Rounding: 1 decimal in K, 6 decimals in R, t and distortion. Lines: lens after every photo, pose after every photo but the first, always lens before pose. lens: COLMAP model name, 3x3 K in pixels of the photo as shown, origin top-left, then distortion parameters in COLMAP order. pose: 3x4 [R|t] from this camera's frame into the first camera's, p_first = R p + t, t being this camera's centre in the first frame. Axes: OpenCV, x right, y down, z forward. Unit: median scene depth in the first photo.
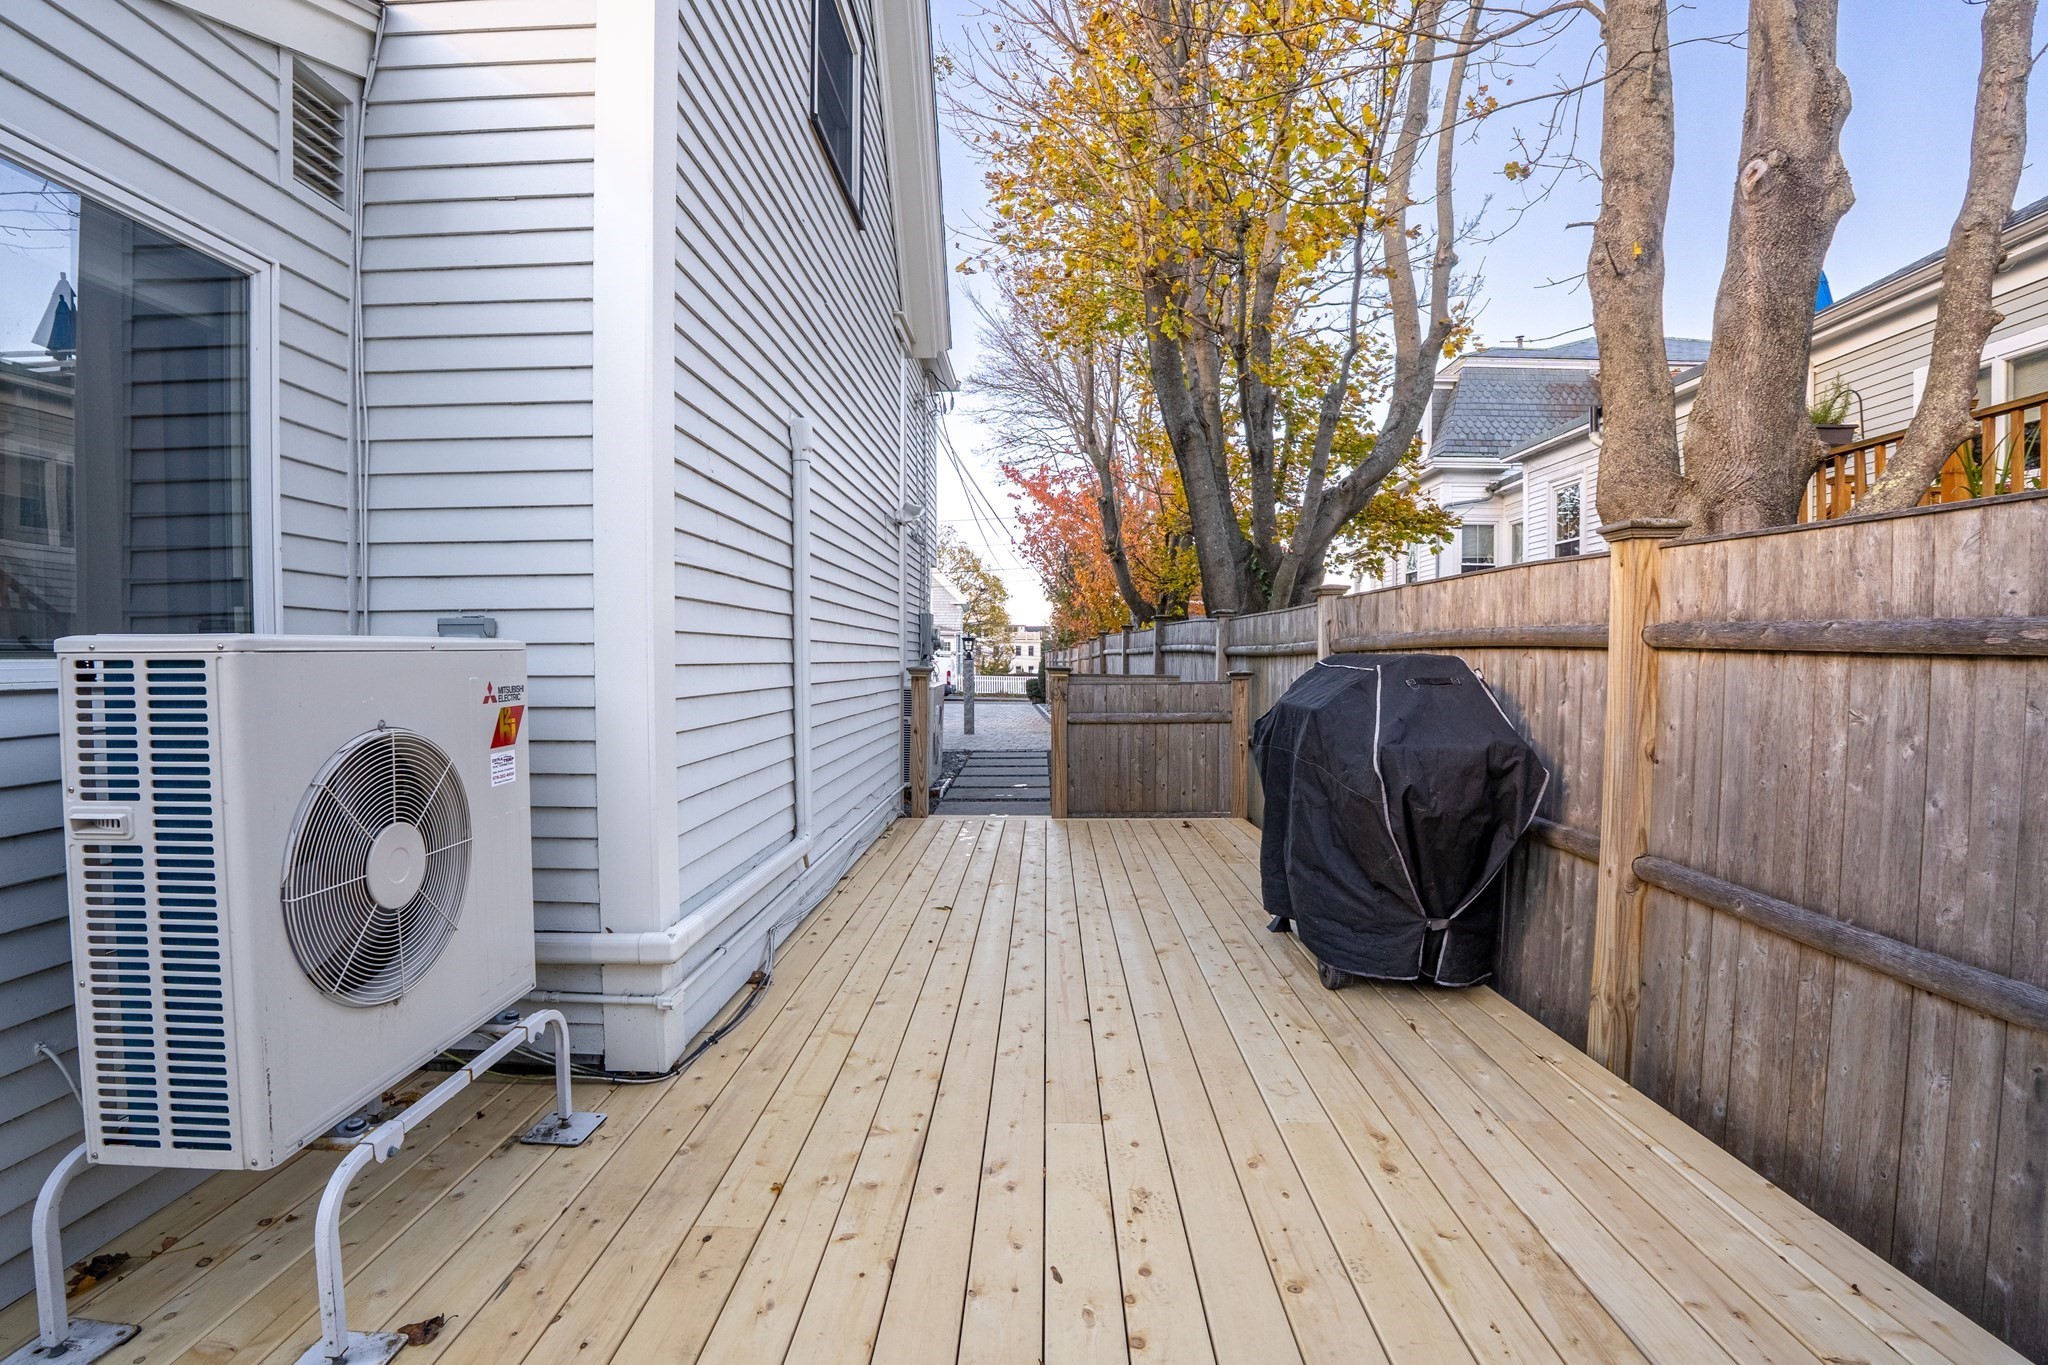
lens RADIAL K [[928.6, 0, 1026.8], [0, 928.6, 686.1], [0, 0, 1]] dist [-0.074854, 0.018933]
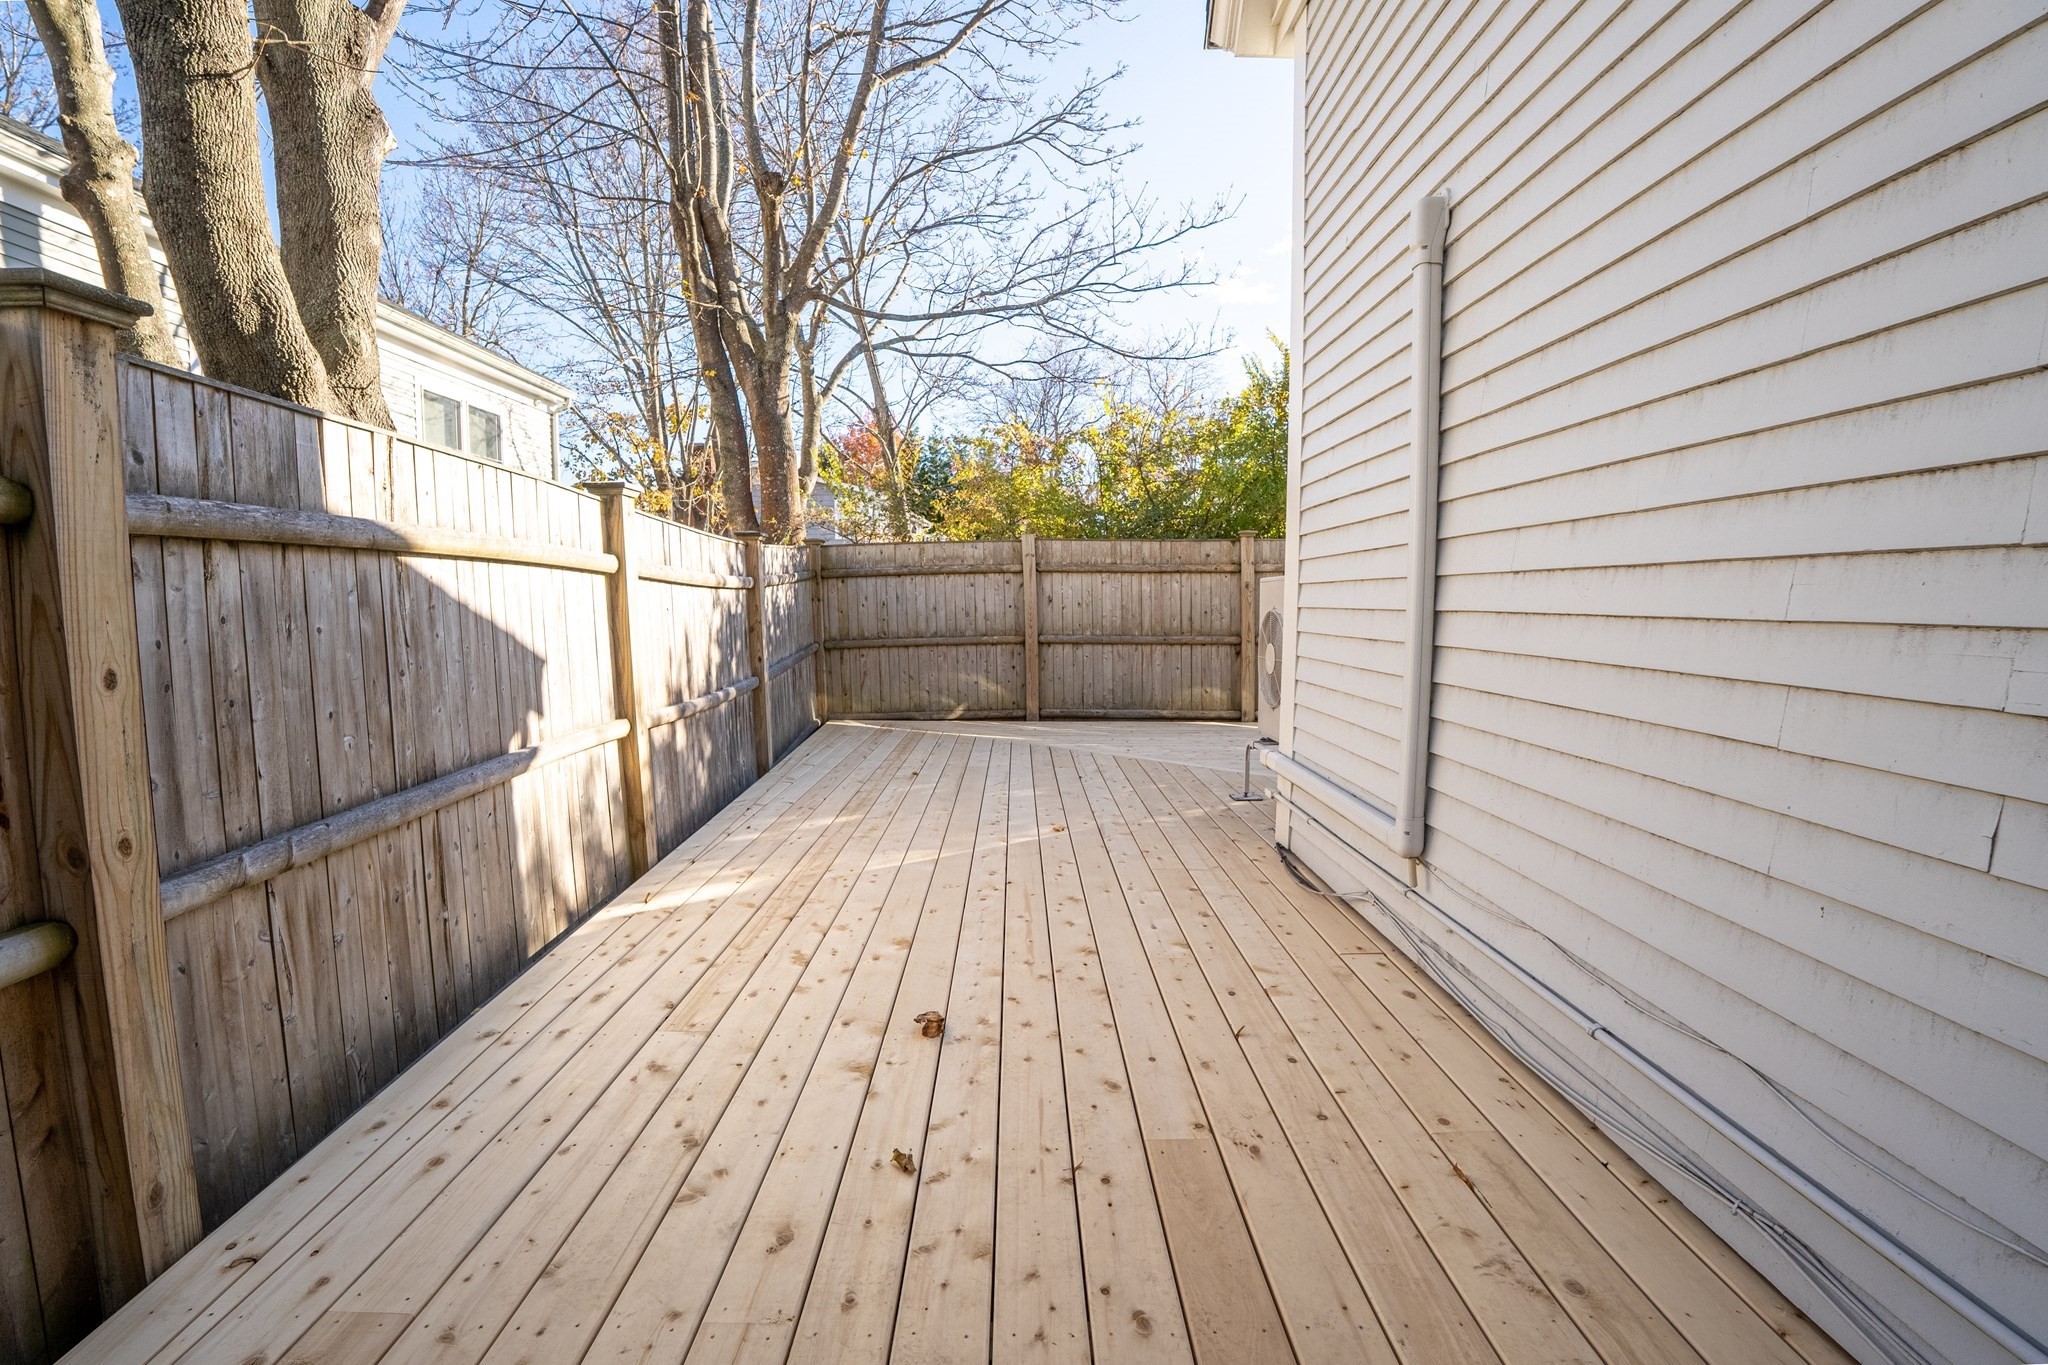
lens RADIAL K [[928.6, 0, 1026.8], [0, 928.6, 686.1], [0, 0, 1]] dist [-0.074854, 0.018933]
pose [[-0.999355, 0.009973, -0.034505, 0.099949], [0.005747, 0.992701, 0.120463, -0.044096], [0.035454, 0.120187, -0.992118, 2.702342]]
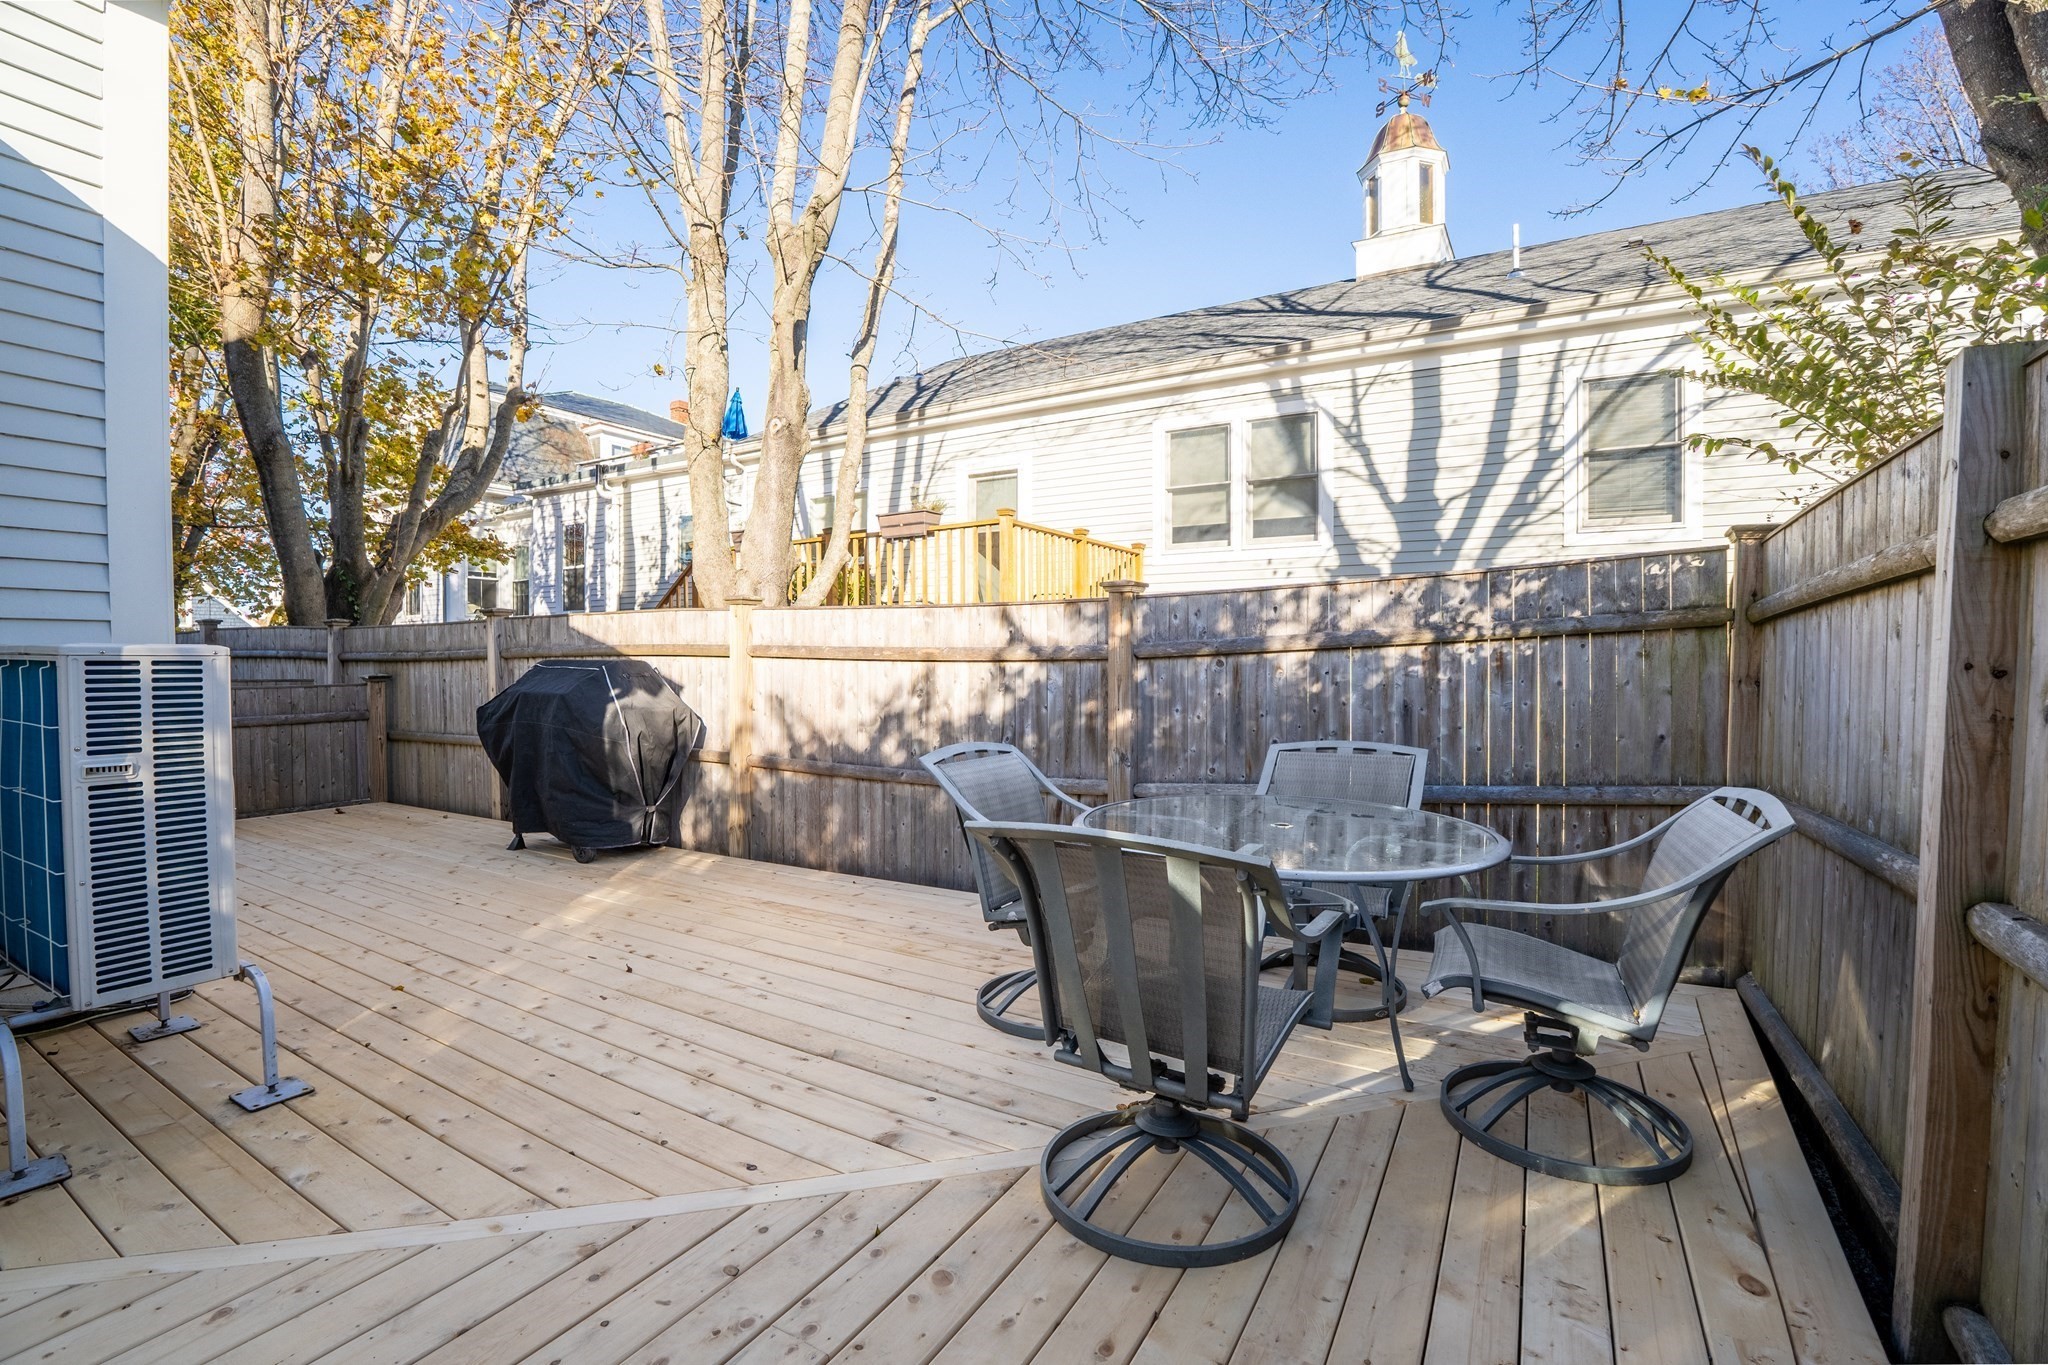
lens RADIAL K [[928.6, 0, 1026.8], [0, 928.6, 686.1], [0, 0, 1]] dist [-0.074854, 0.018933]
pose [[0.479549, -0.023213, 0.877208, -0.952336], [0.028967, 0.999524, 0.010614, 0.025808], [-0.877037, 0.020320, 0.479994, -0.649649]]
